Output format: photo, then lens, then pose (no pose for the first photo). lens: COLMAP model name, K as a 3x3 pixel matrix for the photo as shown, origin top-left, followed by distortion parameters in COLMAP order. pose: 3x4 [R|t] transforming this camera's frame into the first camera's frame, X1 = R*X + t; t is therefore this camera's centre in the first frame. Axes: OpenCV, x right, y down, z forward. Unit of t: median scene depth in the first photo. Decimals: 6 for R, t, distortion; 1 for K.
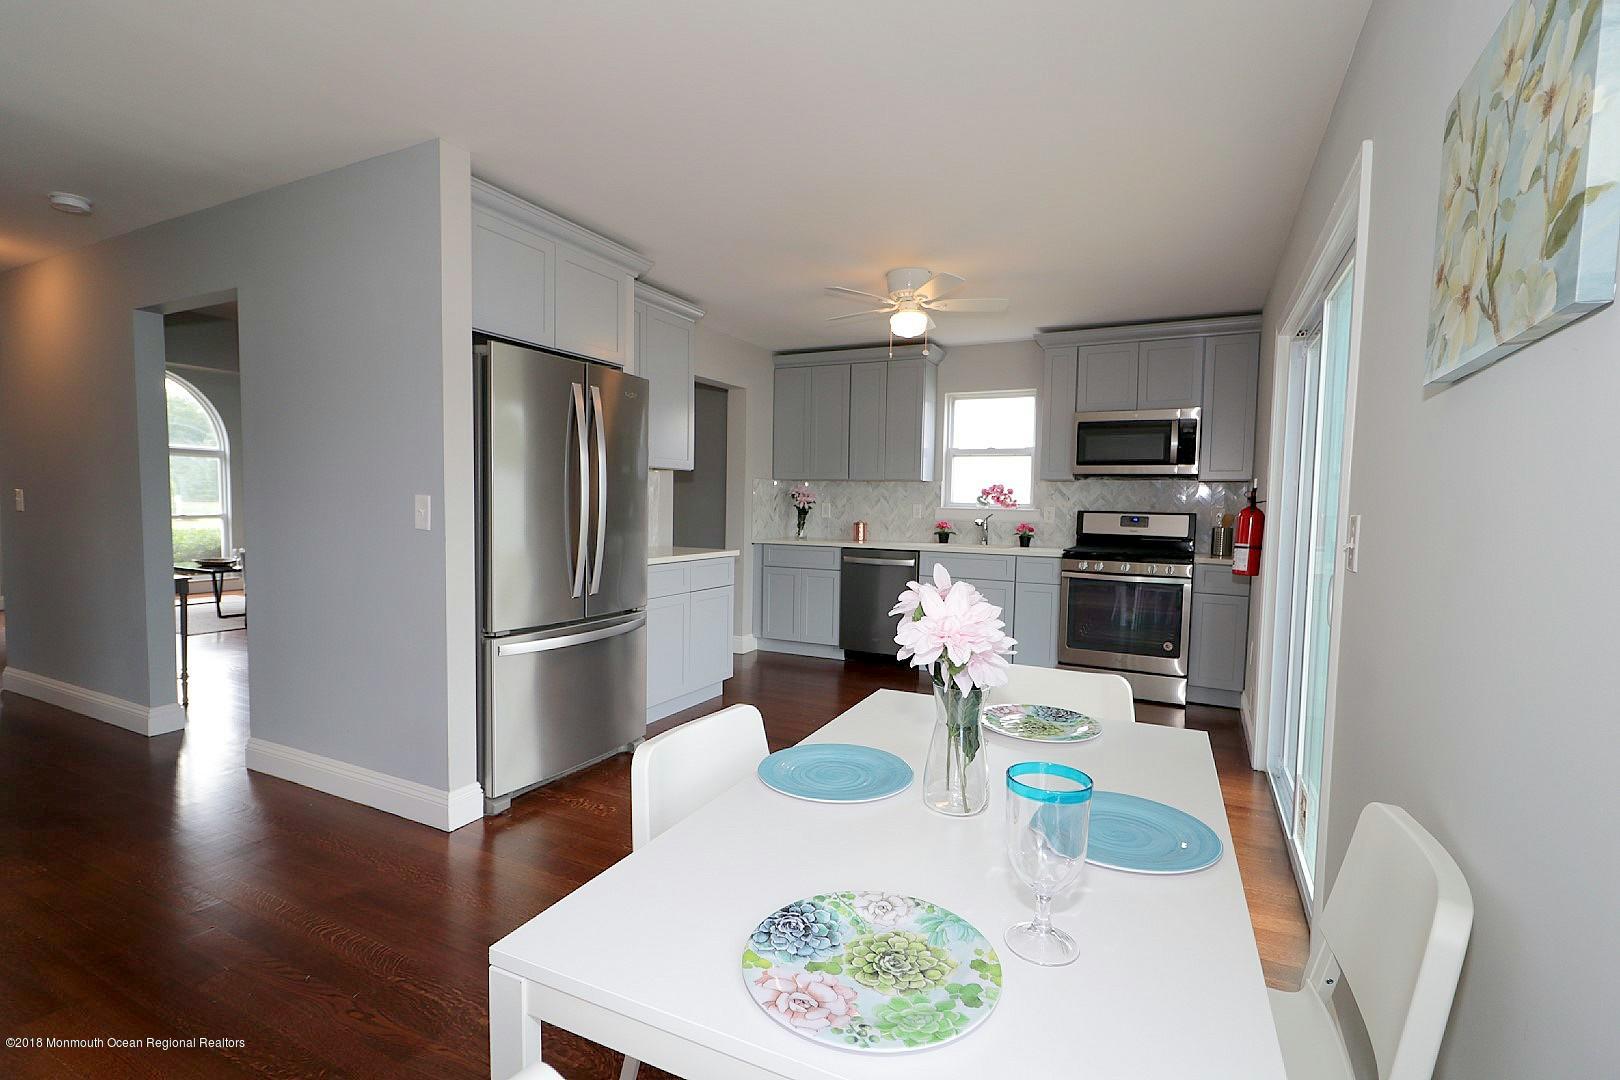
lens RADIAL K [[745.9, 0, 814.2], [0, 745.9, 545.8], [0, 0, 1]] dist [0.006837, -0.002897]
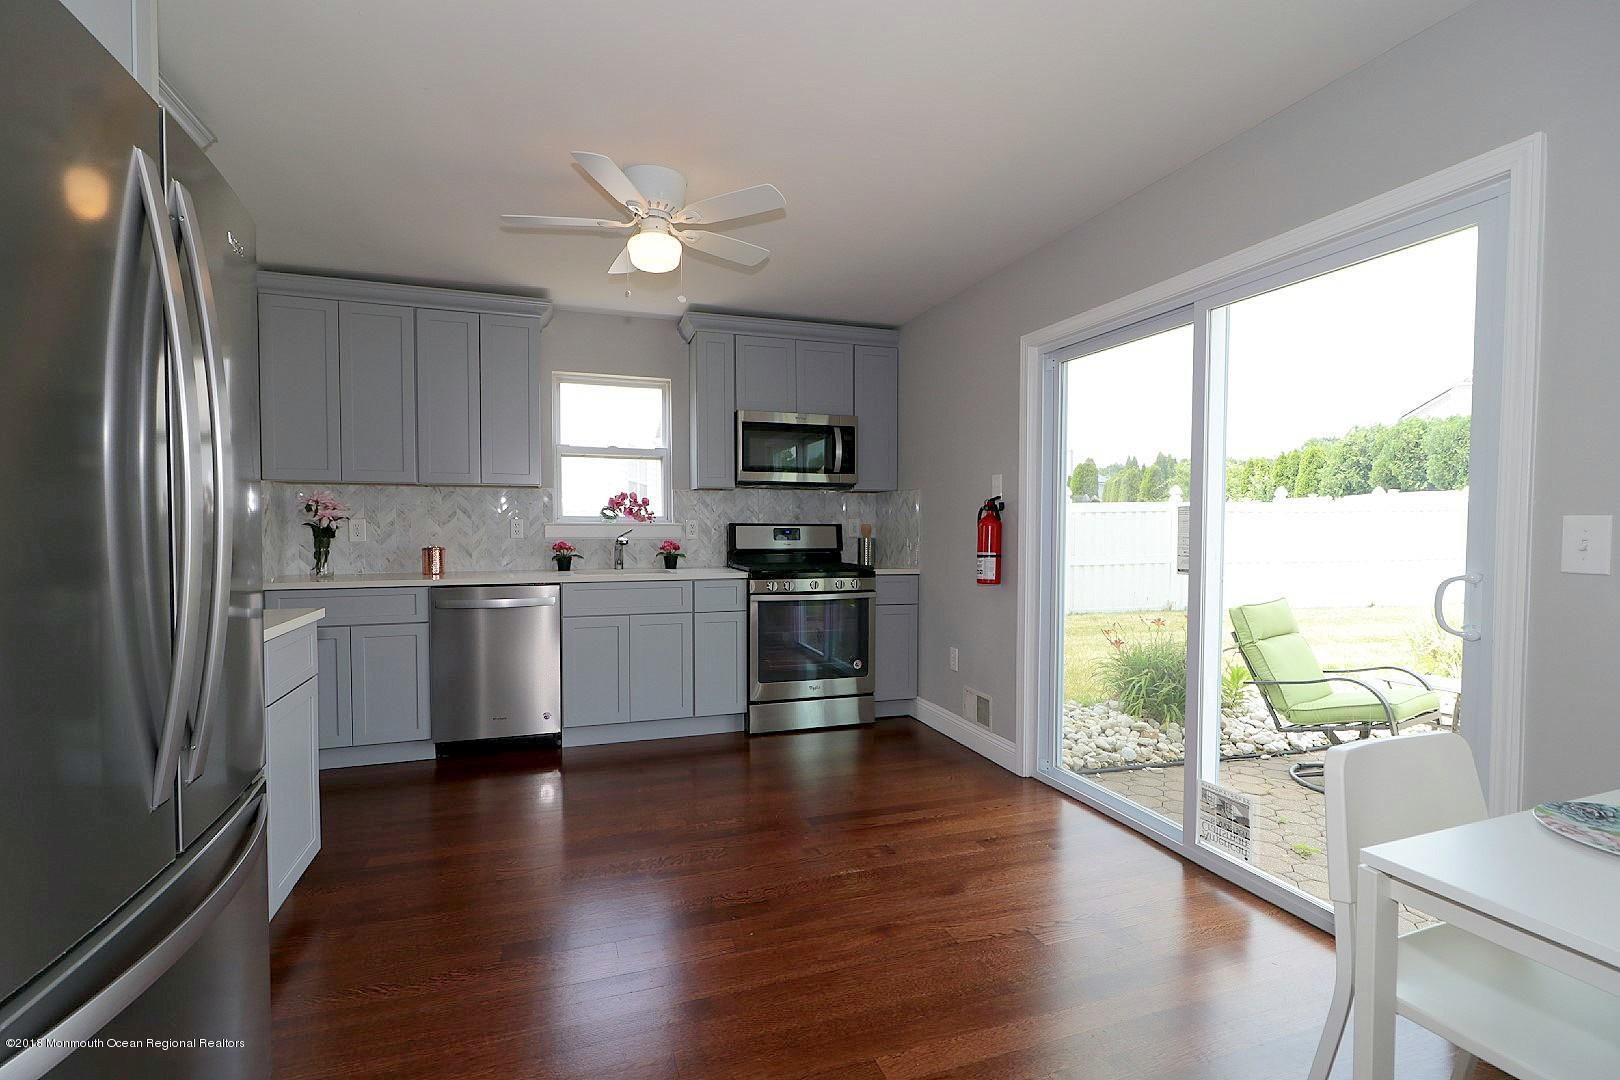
lens RADIAL K [[745.9, 0, 811.8], [0, 745.9, 547.4], [0, 0, 1]] dist [0.006837, -0.002897]
pose [[0.700634, -0.040316, 0.712381, -0.188506], [0.053368, 0.998567, 0.004024, -0.016728], [-0.711522, 0.035199, 0.701782, 0.303369]]
